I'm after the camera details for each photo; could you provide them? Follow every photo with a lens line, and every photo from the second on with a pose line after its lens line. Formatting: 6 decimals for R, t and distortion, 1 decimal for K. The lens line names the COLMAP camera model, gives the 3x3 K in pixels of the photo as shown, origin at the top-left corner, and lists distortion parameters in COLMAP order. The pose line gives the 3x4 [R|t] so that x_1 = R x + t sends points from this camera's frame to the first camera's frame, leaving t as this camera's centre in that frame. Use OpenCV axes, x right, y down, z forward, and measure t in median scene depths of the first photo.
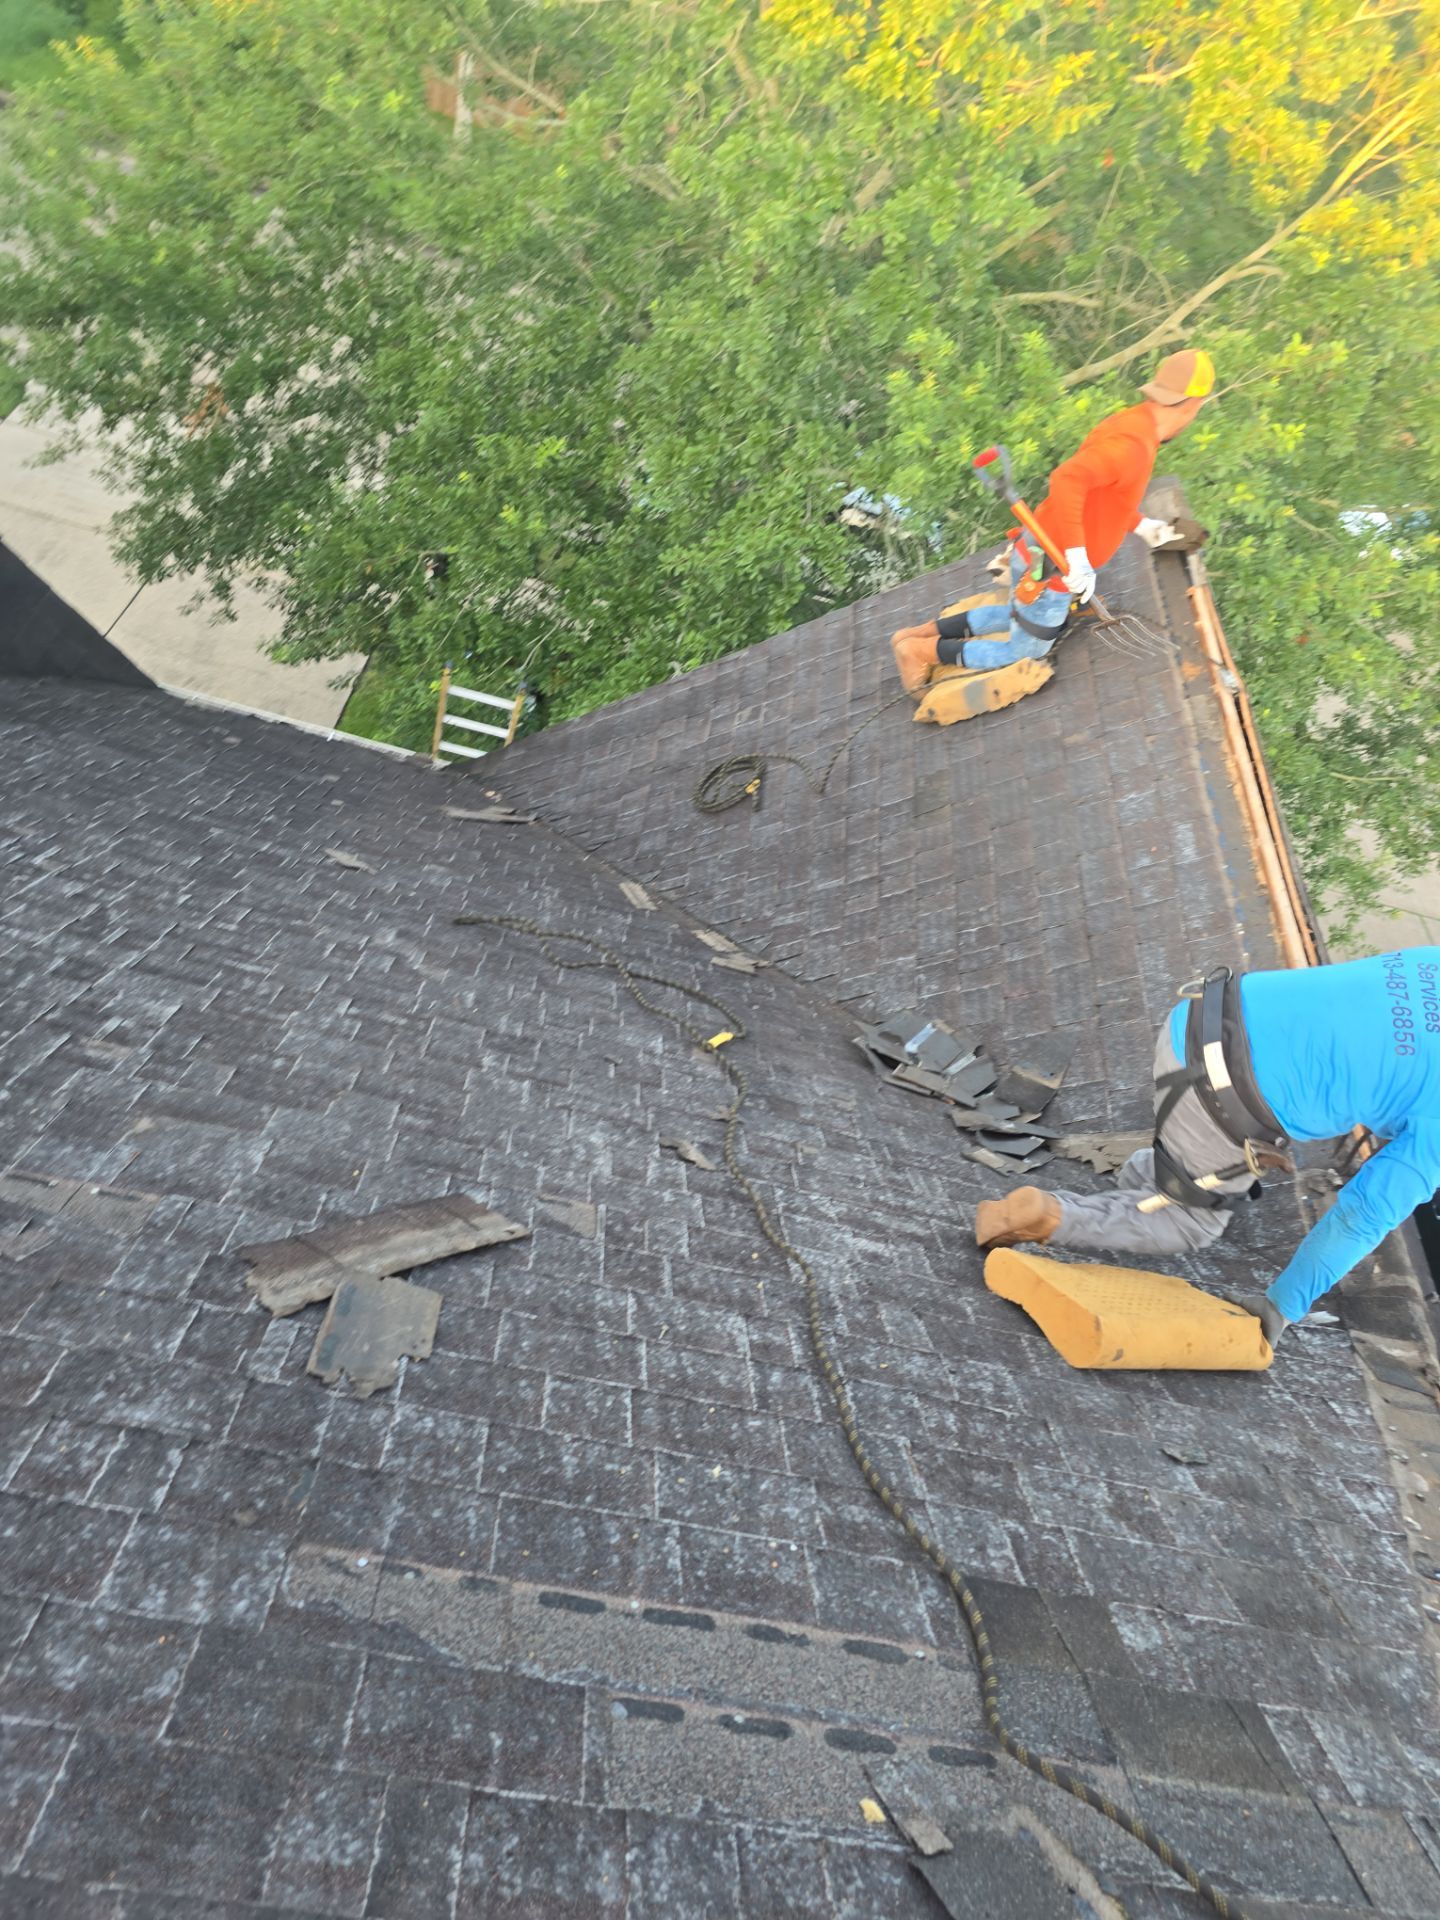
lens RADIAL K [[1275.8, 0, 729.2], [0, 1275.8, 972.0], [0, 0, 1]] dist [0.055296, -0.054491]
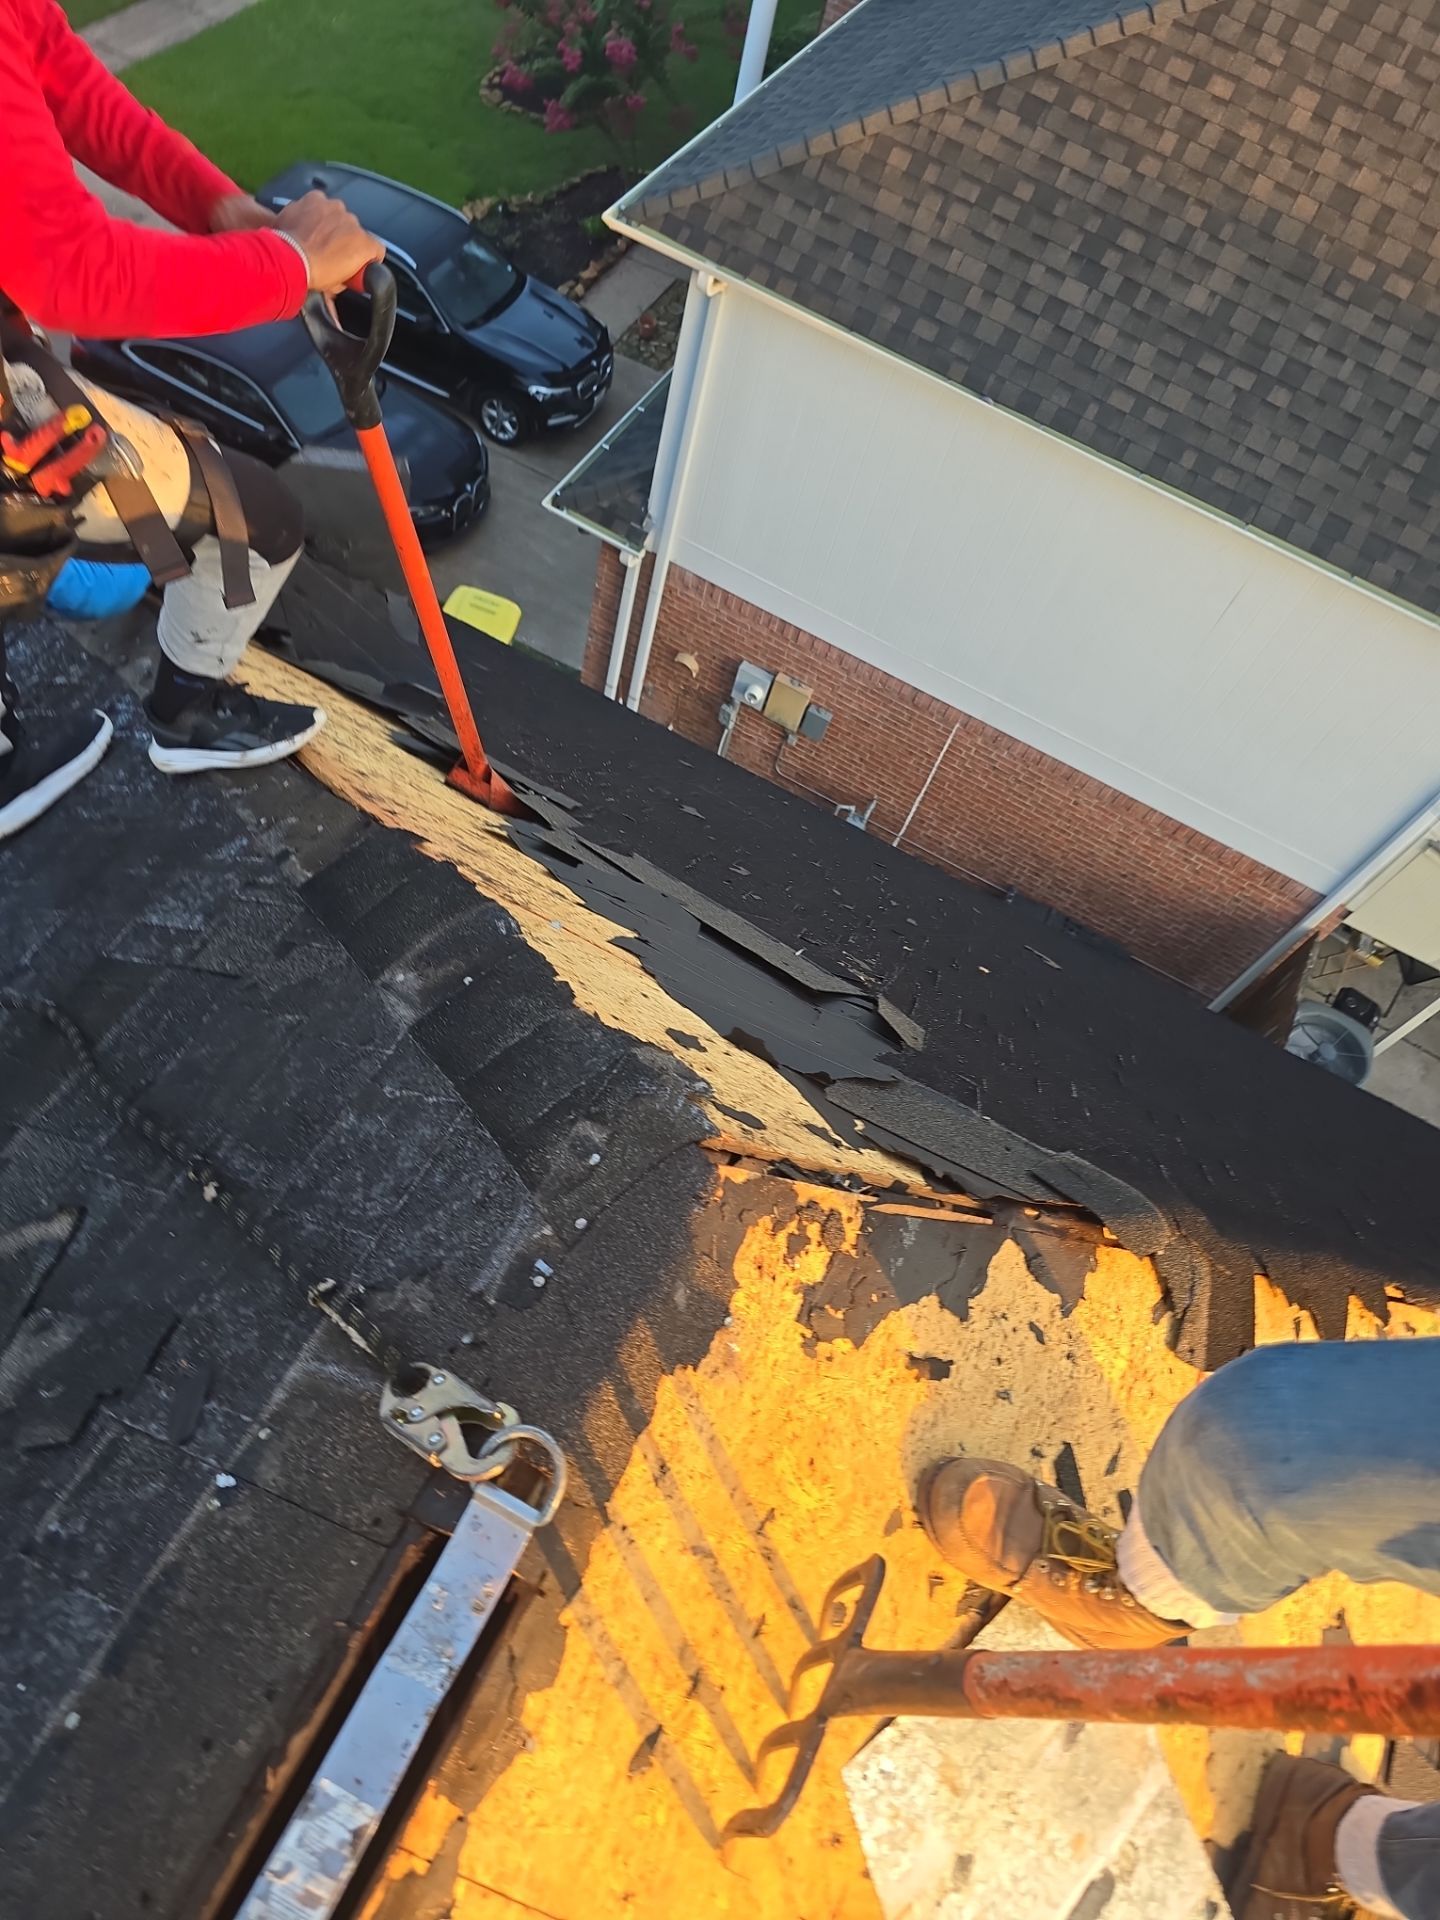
lens RADIAL K [[1286.0, 0, 720.0], [0, 1286.0, 960.0], [0, 0, 1]] dist [0.036114, -0.042628]
pose [[0.388024, -0.865065, 0.317963, 0.167755], [0.630286, 0.500774, 0.593266, 0.169864], [-0.672441, -0.029794, 0.739551, -0.034355]]
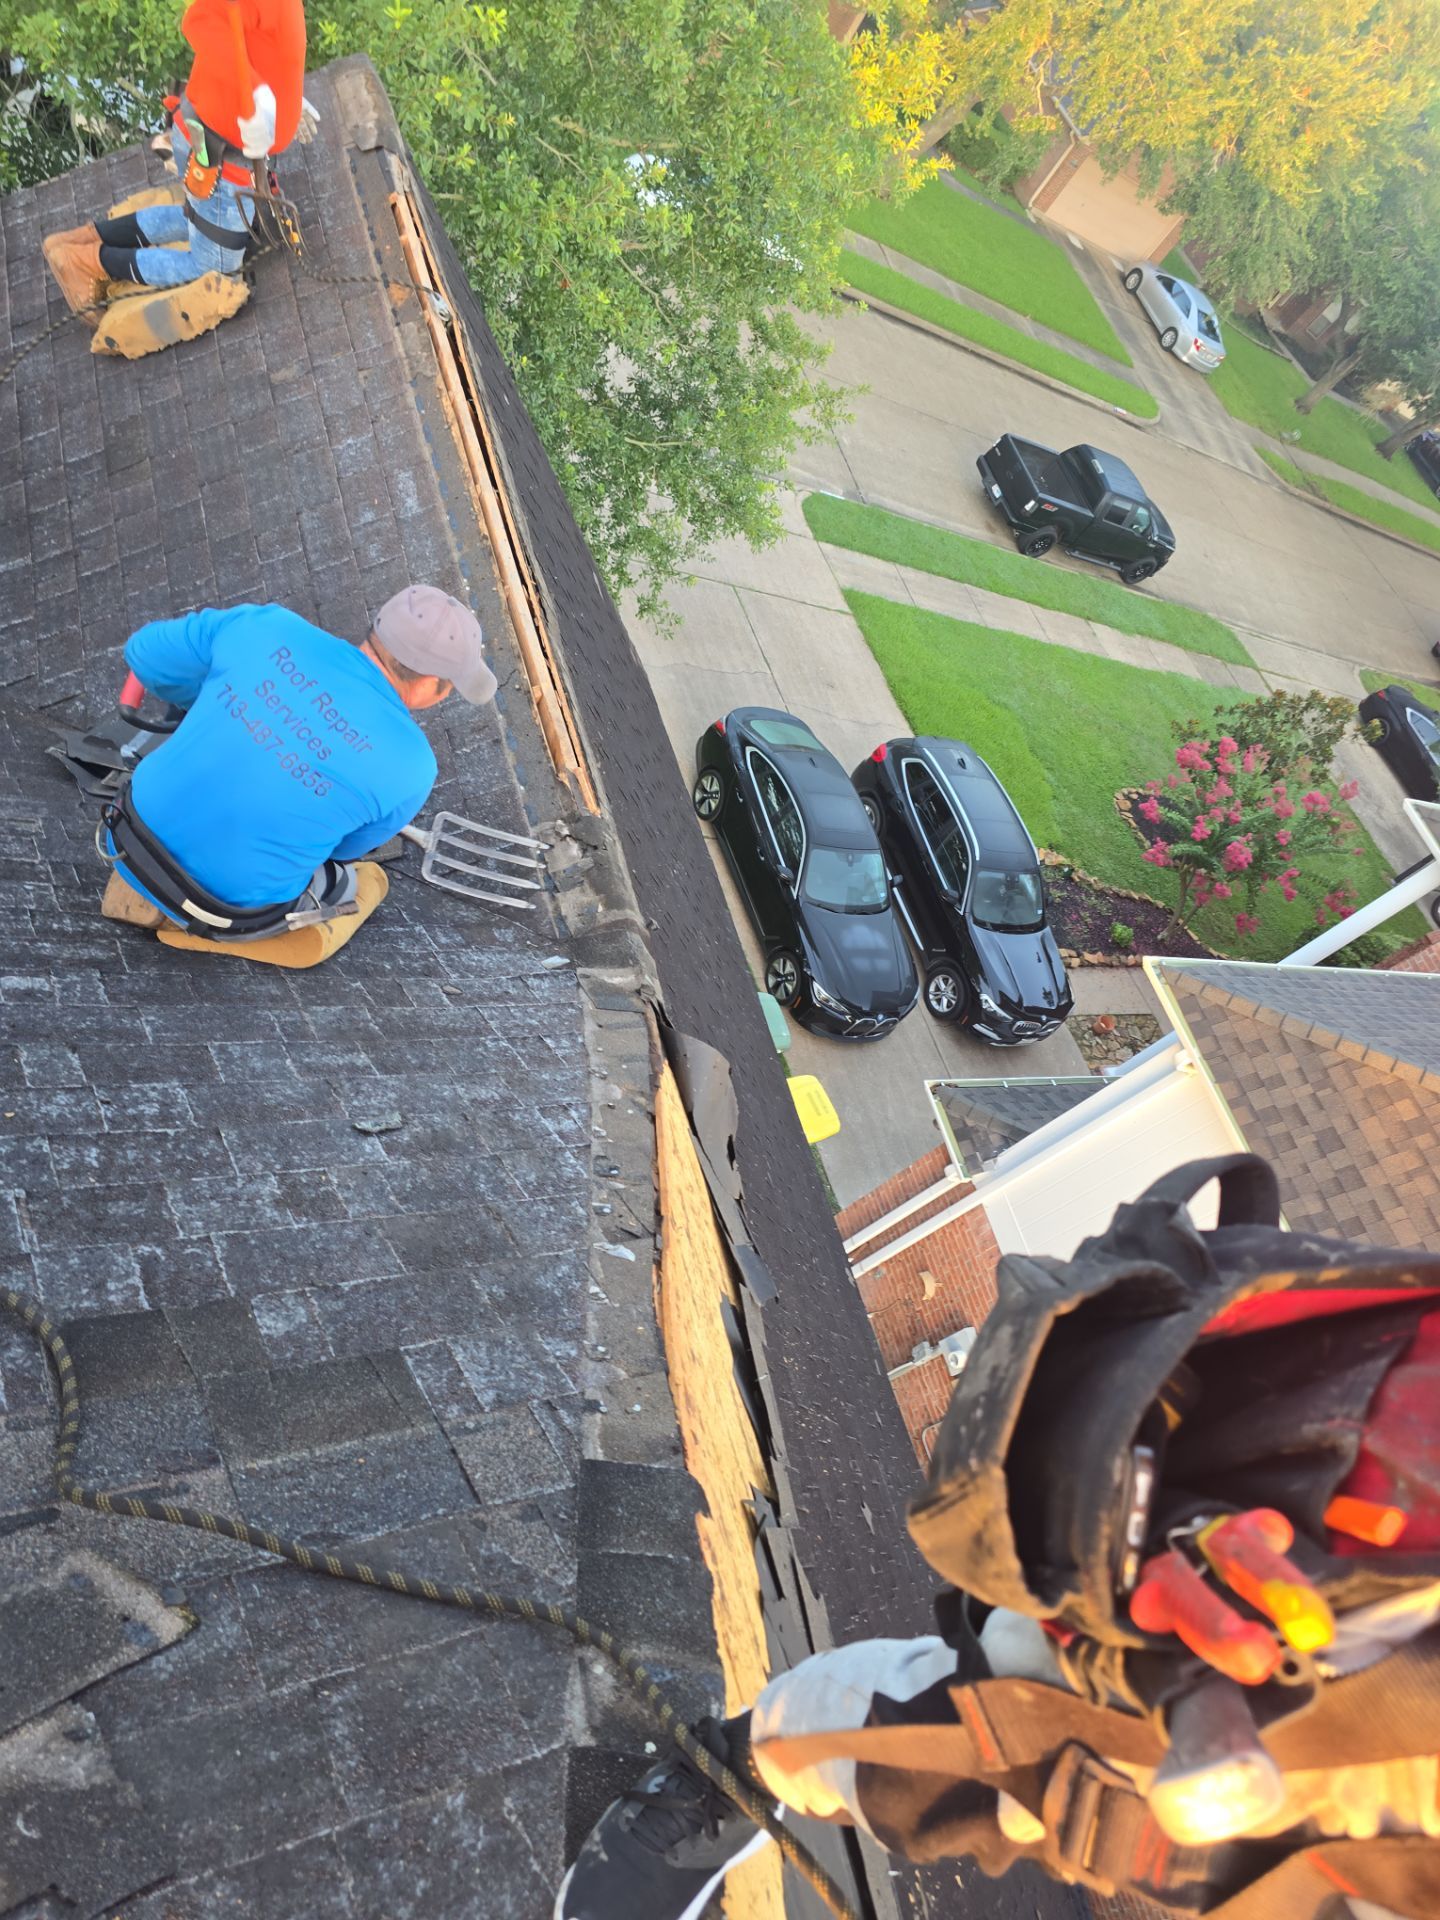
lens RADIAL K [[1275.8, 0, 729.2], [0, 1275.8, 972.0], [0, 0, 1]] dist [0.055296, -0.054491]
pose [[0.885047, -0.190780, 0.424611, 0.164709], [0.089473, 0.964869, 0.247027, 0.038448], [-0.456822, -0.180640, 0.871024, 0.043009]]
